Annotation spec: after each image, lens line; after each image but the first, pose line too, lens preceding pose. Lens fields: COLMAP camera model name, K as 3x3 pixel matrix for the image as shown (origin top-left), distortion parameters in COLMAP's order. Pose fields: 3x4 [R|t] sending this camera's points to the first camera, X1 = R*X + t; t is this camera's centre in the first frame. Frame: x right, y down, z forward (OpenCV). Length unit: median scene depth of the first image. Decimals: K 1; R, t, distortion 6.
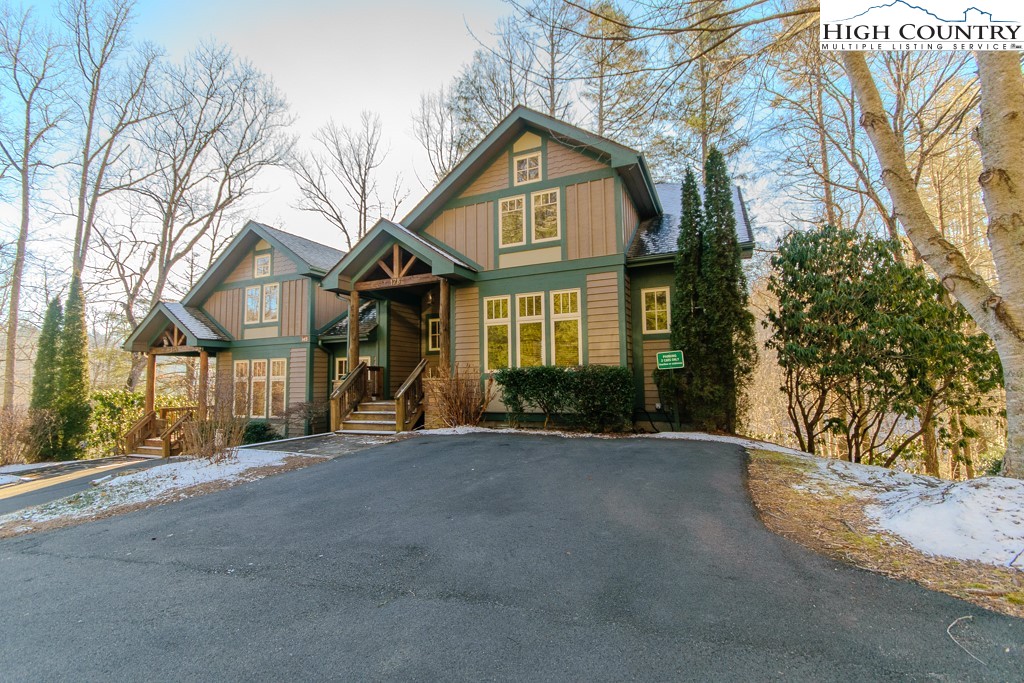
lens RADIAL K [[455.7, 0, 517.0], [0, 455.7, 338.6], [0, 0, 1]] dist [0.005468, 0.000663]
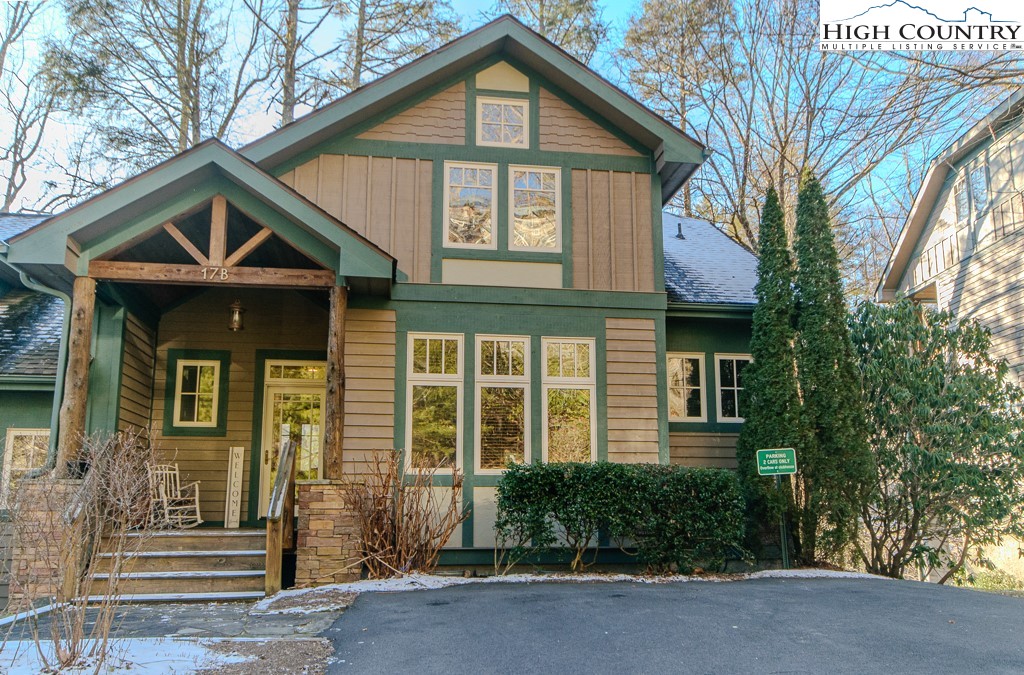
lens RADIAL K [[822.0, 0, 511.8], [0, 822.0, 368.2], [0, 0, 1]] dist [-0.015407, 0.027215]
pose [[0.838878, 0.107985, 0.533501, -0.476709], [-0.062442, 0.992745, -0.102756, 0.043045], [-0.540726, 0.052887, 0.839534, 0.130506]]
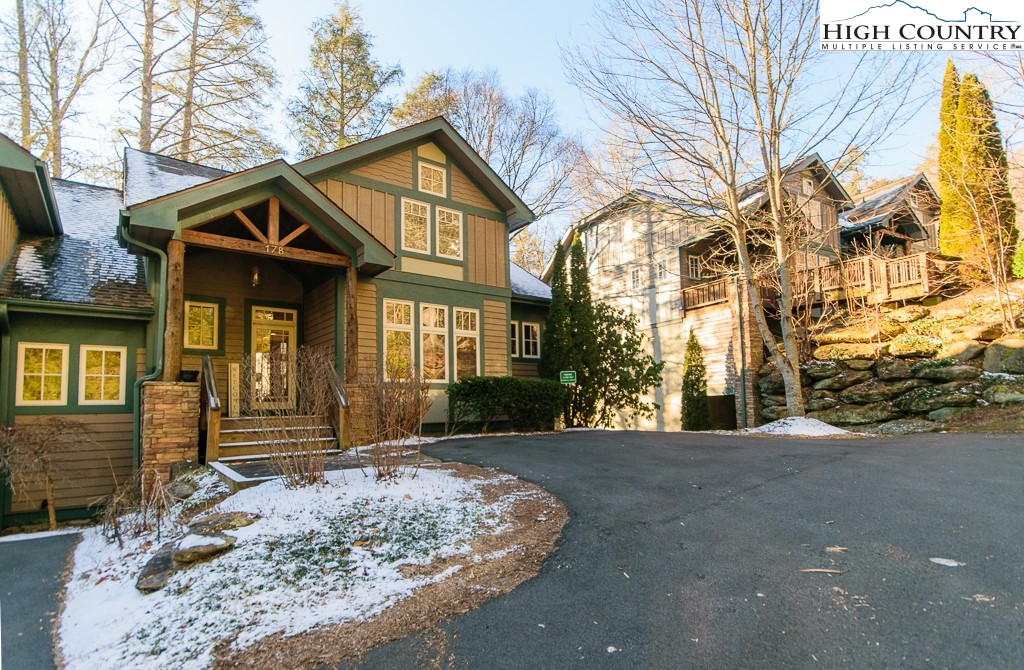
lens RADIAL K [[517.8, 0, 500.3], [0, 517.8, 370.8], [0, 0, 1]] dist [-0.003798, -0.000443]
pose [[0.478373, 0.072192, 0.875184, -0.842721], [-0.070703, 0.996546, -0.043557, 0.080732], [-0.875306, -0.041042, 0.481825, 0.299375]]
